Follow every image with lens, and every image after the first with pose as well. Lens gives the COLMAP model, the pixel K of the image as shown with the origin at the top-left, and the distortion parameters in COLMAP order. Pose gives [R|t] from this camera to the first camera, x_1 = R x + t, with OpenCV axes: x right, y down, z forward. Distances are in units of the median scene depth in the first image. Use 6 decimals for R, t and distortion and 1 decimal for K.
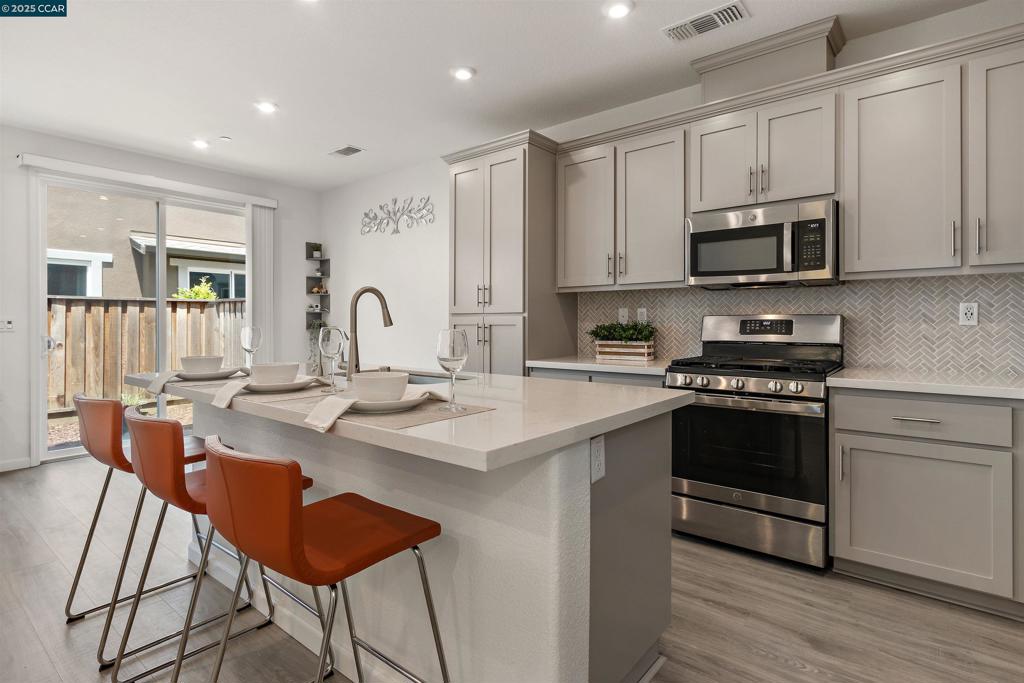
lens RADIAL K [[513.3, 0, 514.1], [0, 513.3, 322.5], [0, 0, 1]] dist [0.003166, -0.001529]
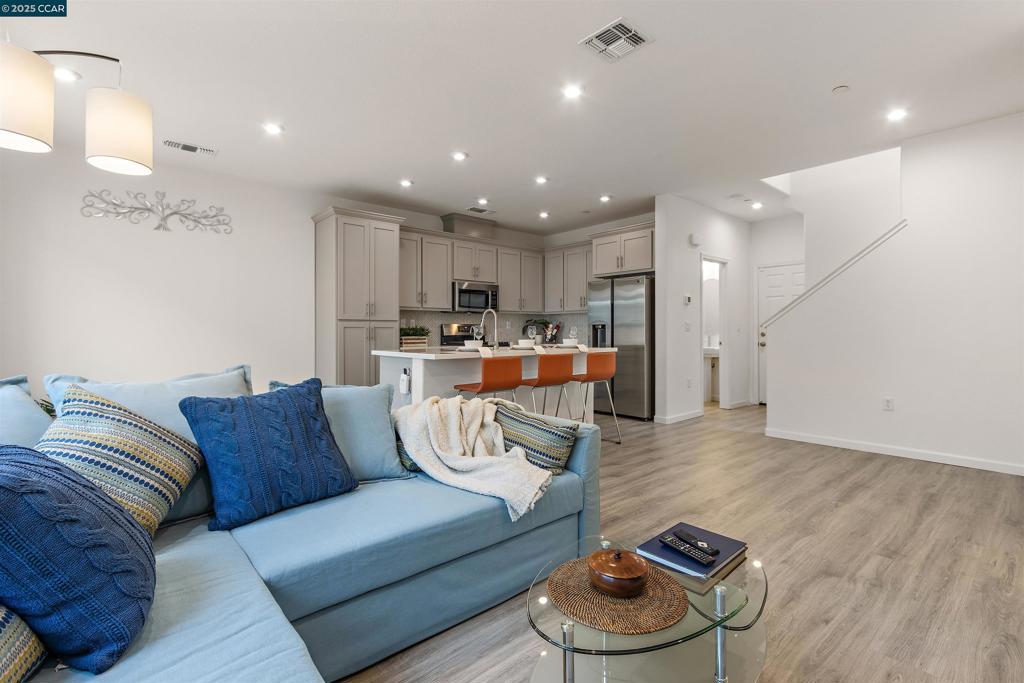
lens RADIAL K [[474.4, 0, 507.4], [0, 474.4, 337.3], [0, 0, 1]] dist [0.003203, -0.001789]
pose [[0.181115, -0.010154, 0.983410, -1.126995], [0.000289, 0.999947, 0.010271, 0.015853], [-0.983462, -0.001576, 0.181108, 0.256118]]
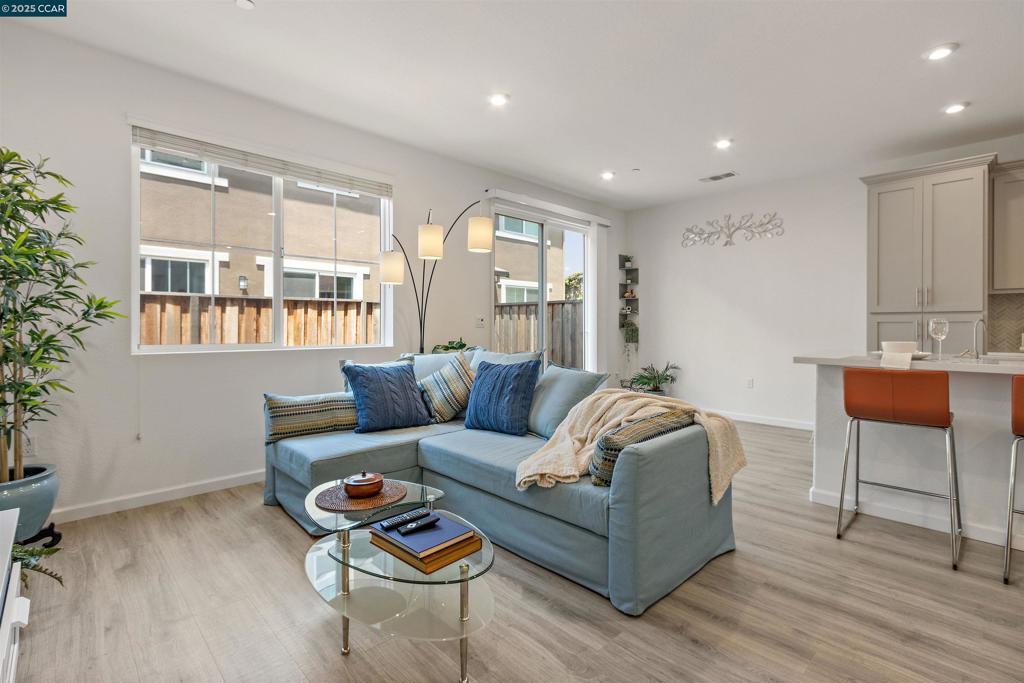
lens RADIAL K [[474.4, 0, 508.3], [0, 474.4, 328.0], [0, 0, 1]] dist [0.003203, -0.001789]
pose [[0.991328, 0.002313, -0.131389, -0.675699], [-0.002033, 0.999995, 0.002264, 0.013792], [0.131394, -0.001977, 0.991328, -0.150300]]
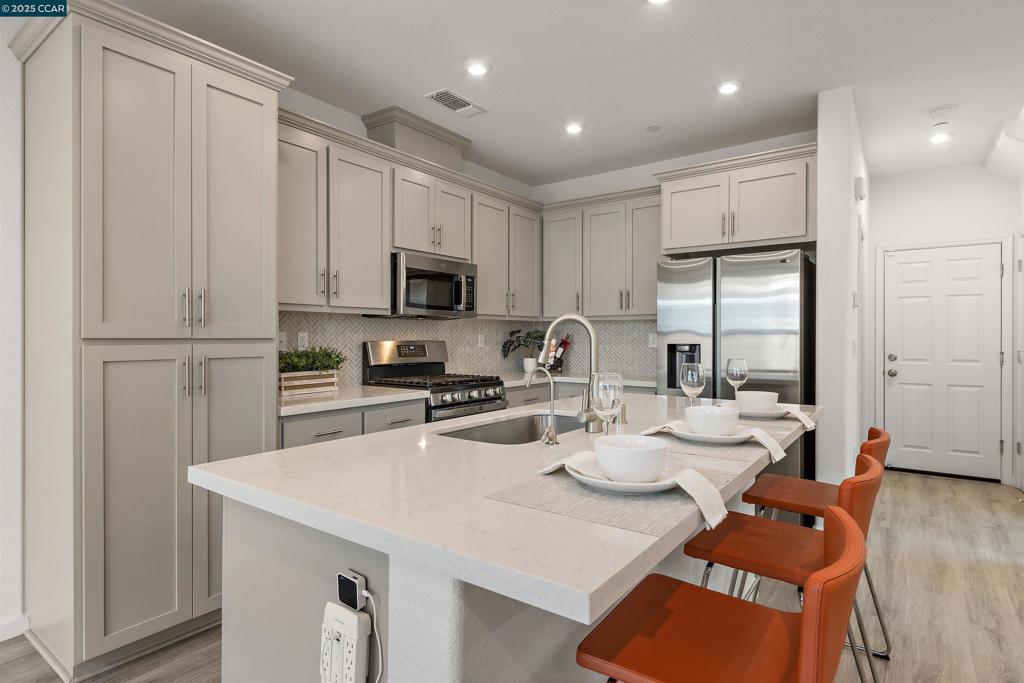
lens RADIAL K [[539.0, 0, 508.9], [0, 539.0, 342.3], [0, 0, 1]] dist [0.002541, -0.001004]
pose [[-0.041681, -0.010415, 0.999077, -0.532251], [-0.002747, 0.999943, 0.010310, -0.016806], [-0.999127, -0.002315, -0.041708, 0.538978]]
